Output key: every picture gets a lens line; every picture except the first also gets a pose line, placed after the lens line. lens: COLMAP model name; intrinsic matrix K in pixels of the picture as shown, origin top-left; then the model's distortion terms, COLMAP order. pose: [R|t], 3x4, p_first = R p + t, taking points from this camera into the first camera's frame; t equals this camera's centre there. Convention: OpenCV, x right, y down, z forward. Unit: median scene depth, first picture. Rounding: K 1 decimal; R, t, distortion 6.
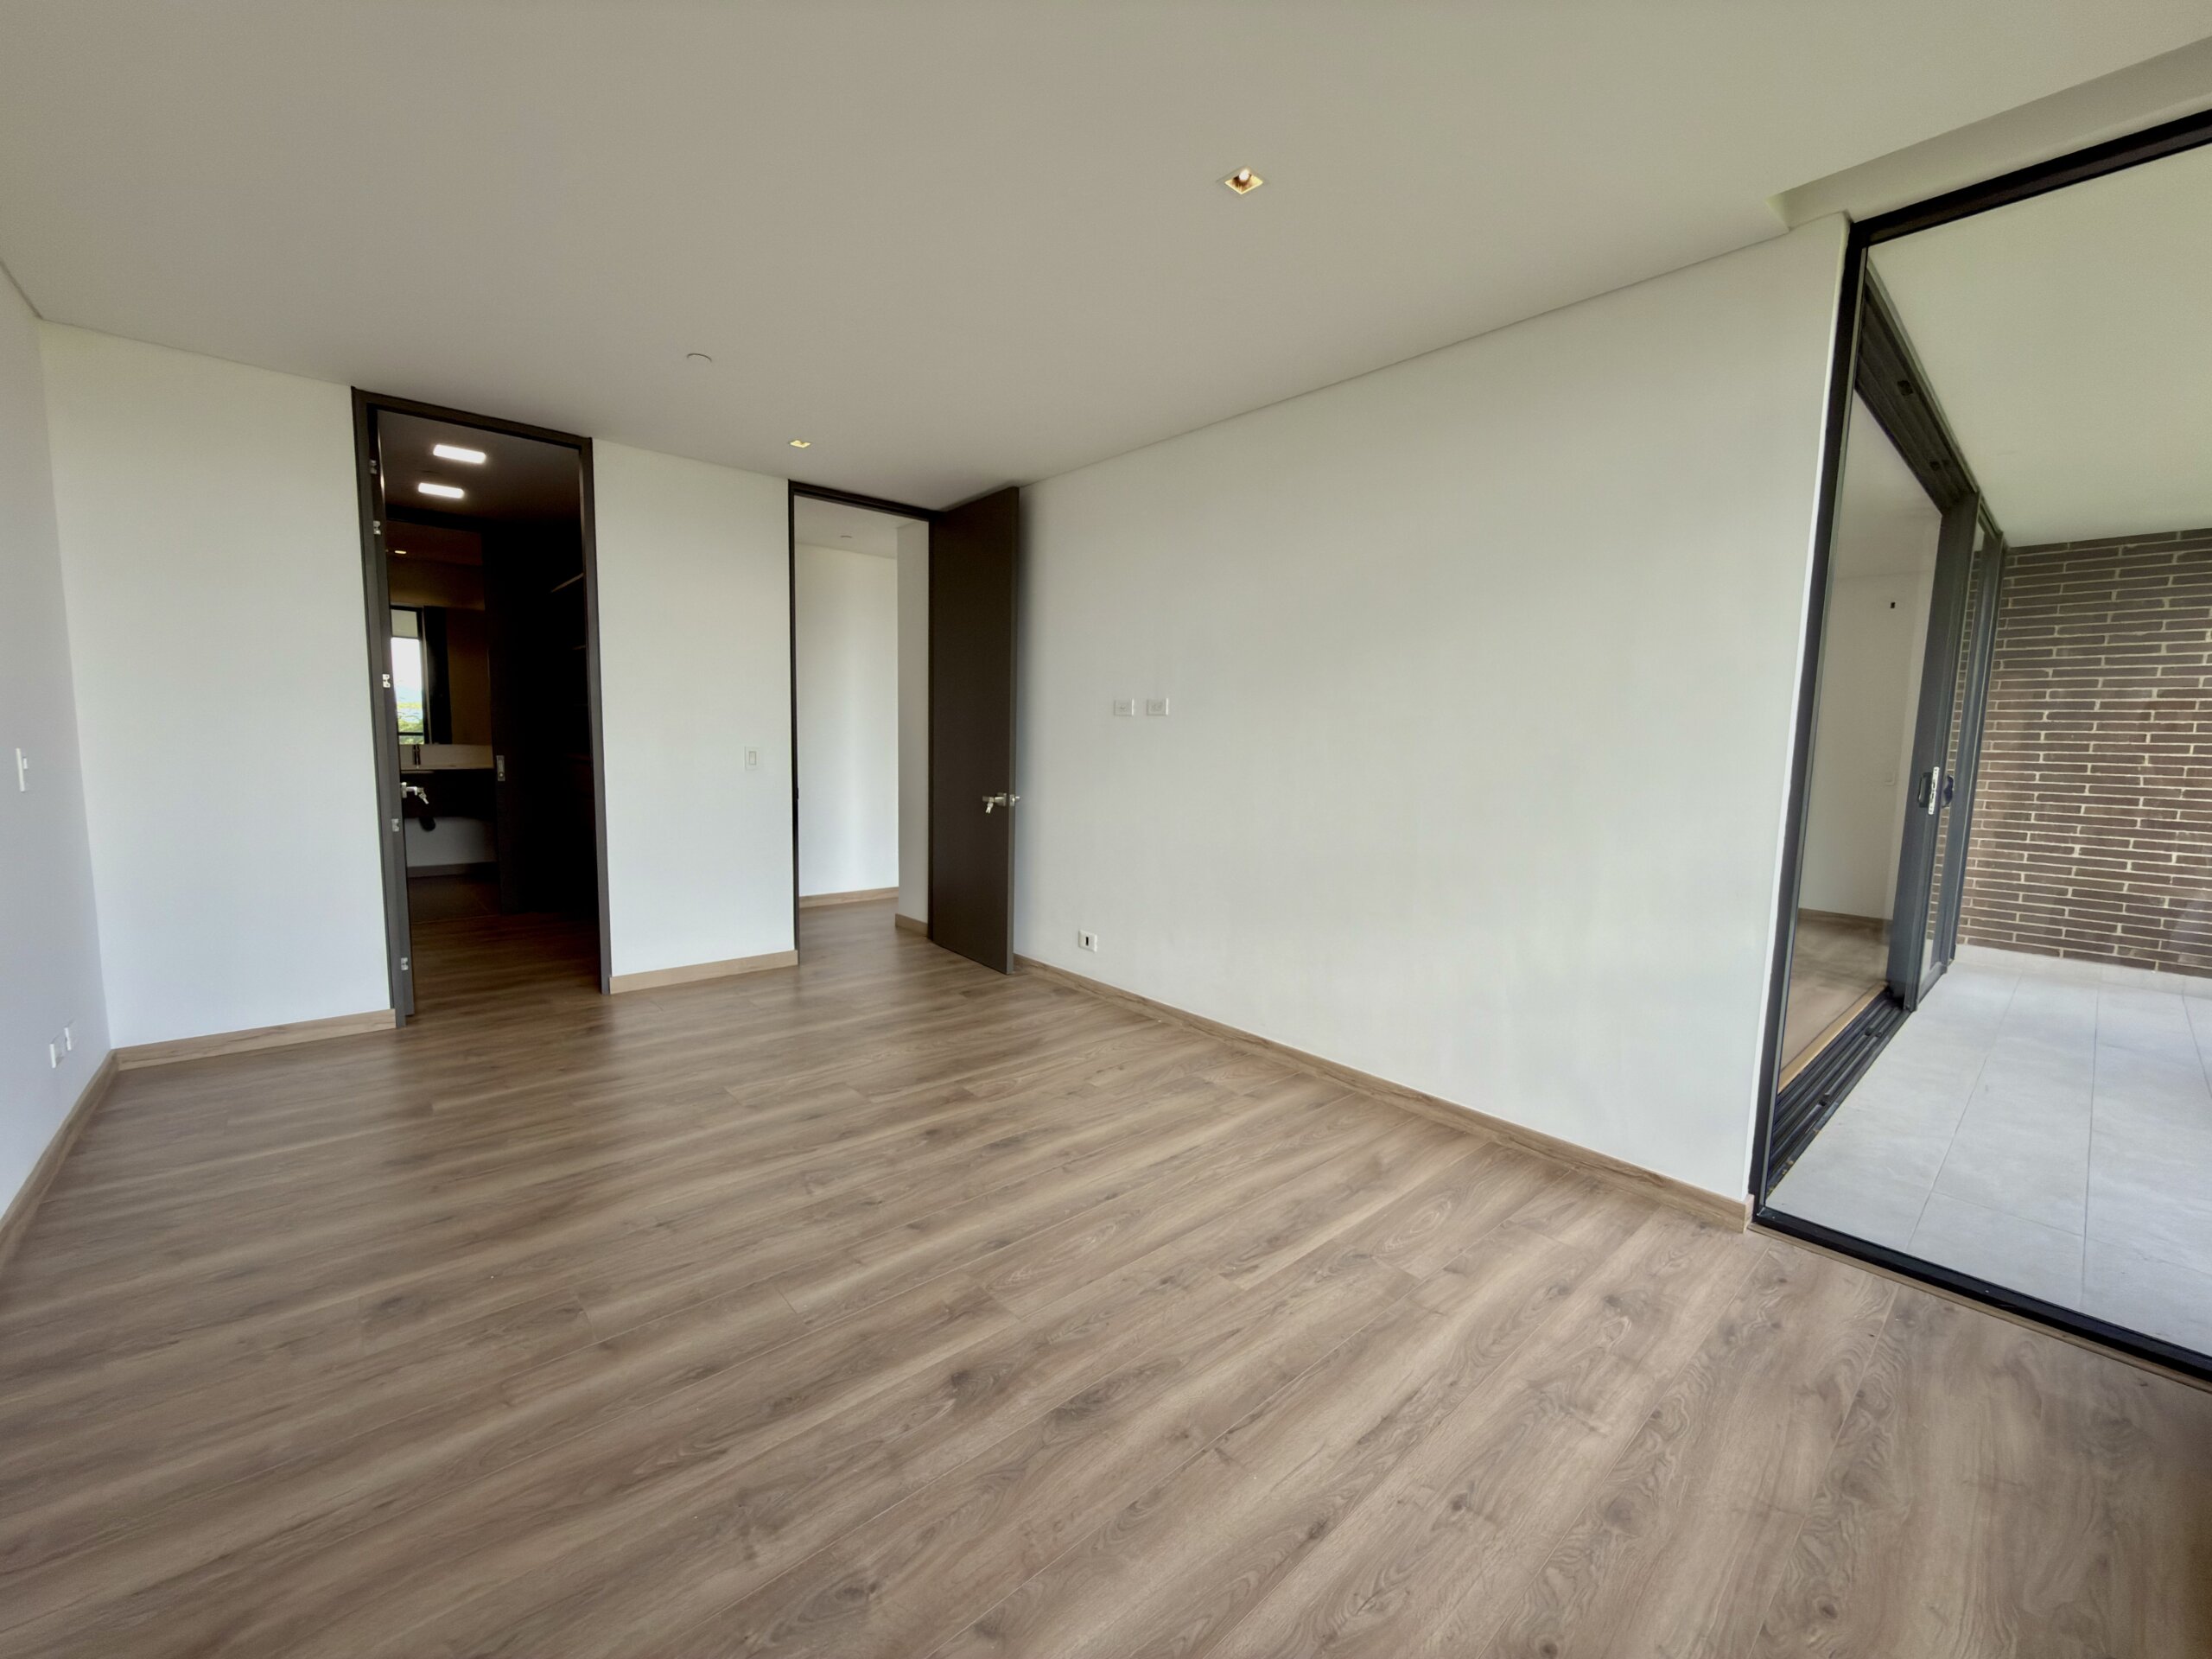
lens RADIAL K [[883.2, 0, 1106.0], [0, 883.2, 829.5], [0, 0, 1]] dist [-0.000506, -0.000017]
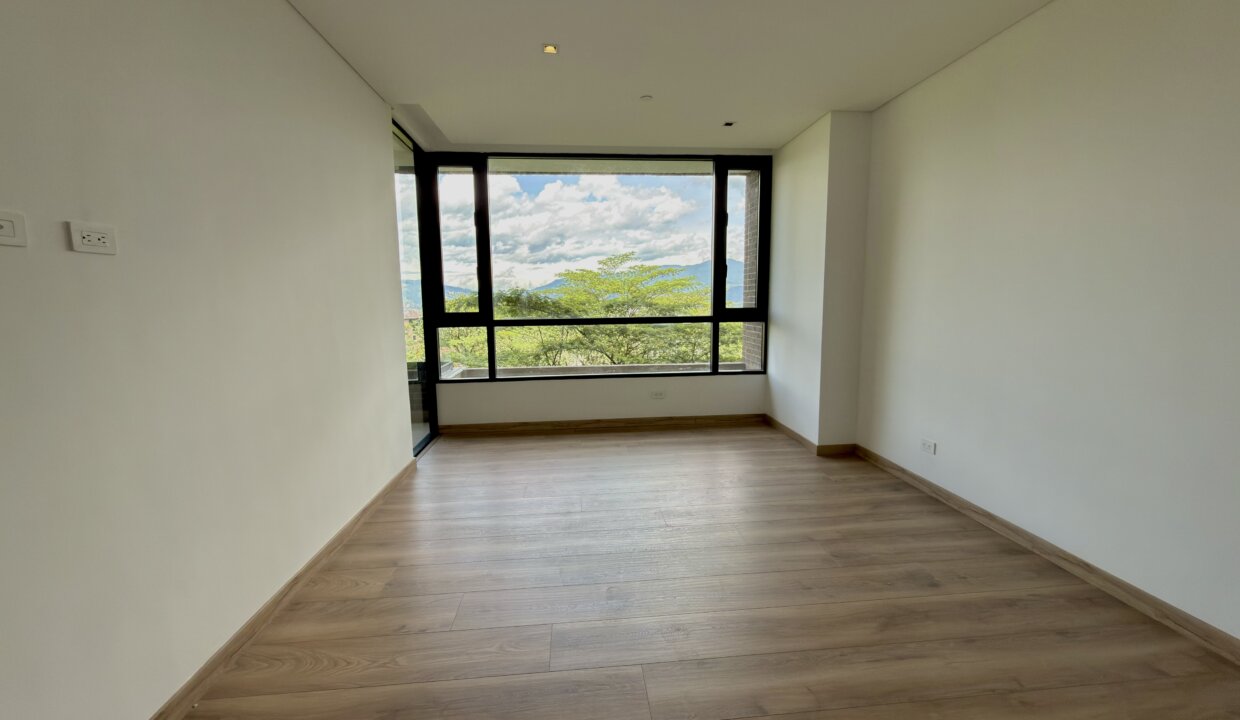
lens RADIAL K [[494.6, 0, 620.0], [0, 494.6, 360.0], [0, 0, 1]] dist [-0.000986, -0.000204]
pose [[-0.809573, -0.085143, 0.580811, -0.771329], [0.057894, 0.973021, 0.223334, -0.212688], [-0.584157, 0.214431, -0.782803, 1.976826]]
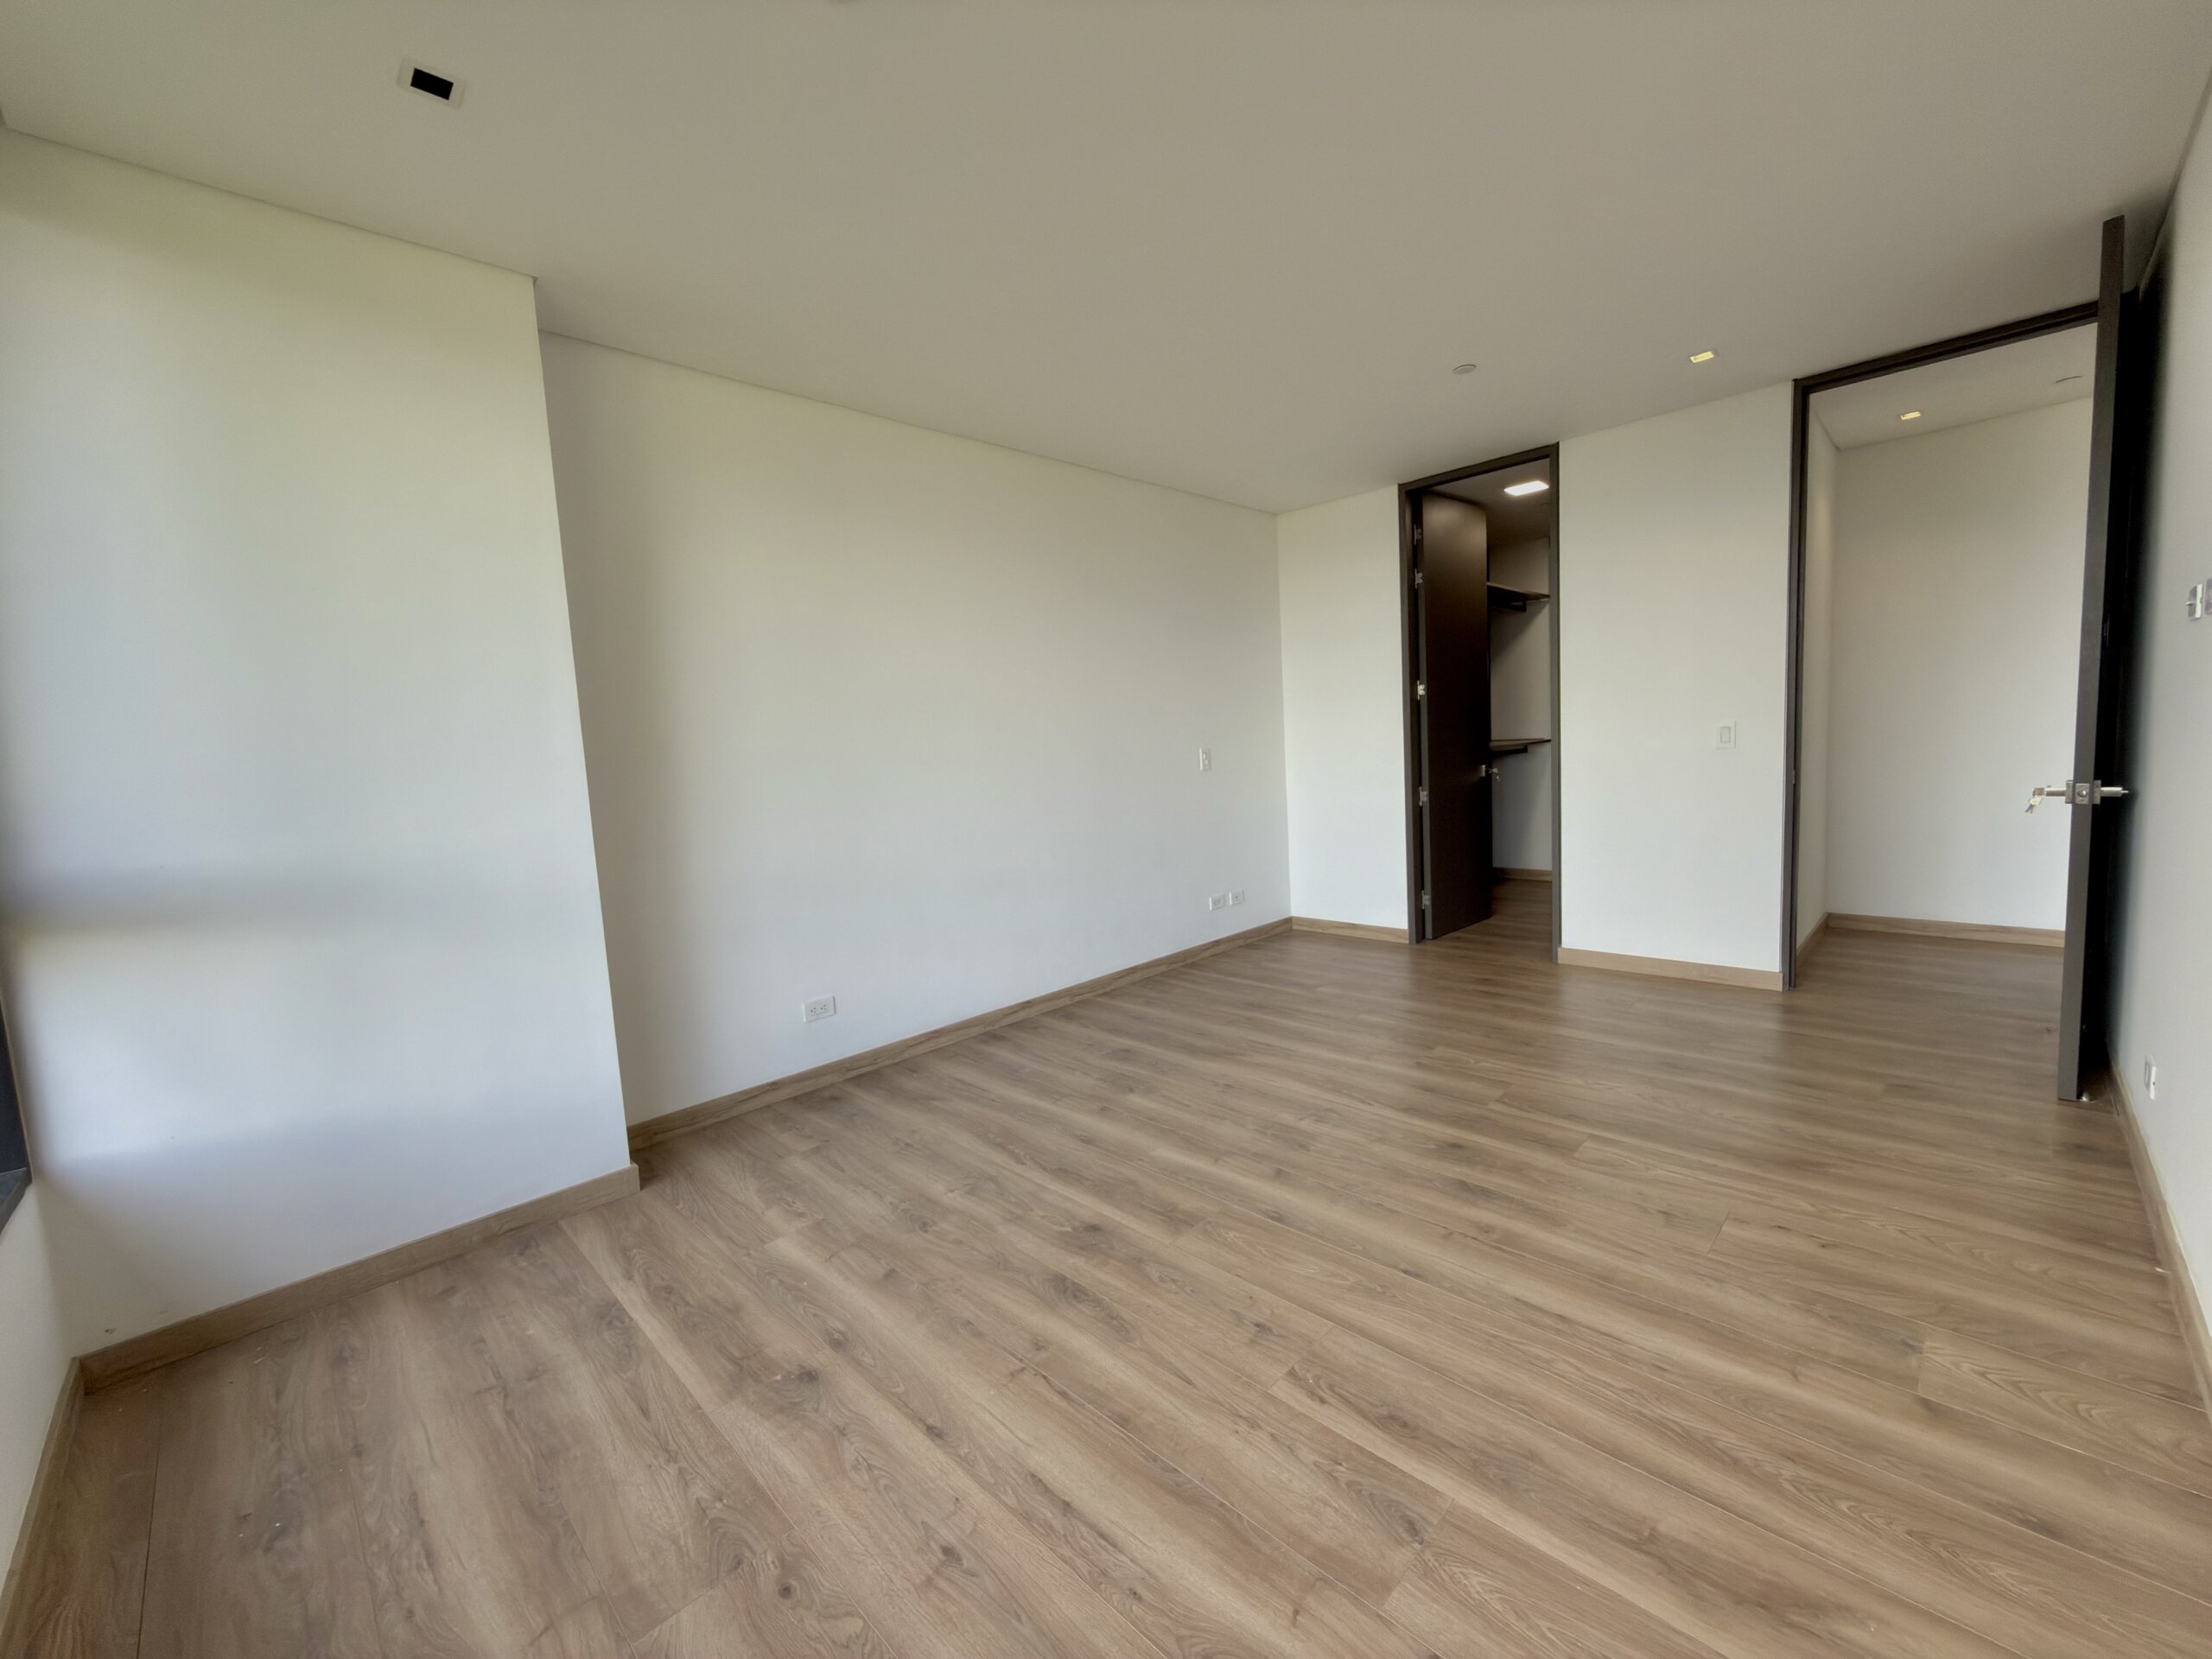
lens RADIAL K [[883.2, 0, 1106.0], [0, 883.2, 829.5], [0, 0, 1]] dist [-0.000506, -0.000017]
pose [[0.063139, 0.071183, -0.995463, 0.893749], [-0.048441, 0.996496, 0.068185, -0.039489], [0.996828, 0.043916, 0.066366, 0.752224]]
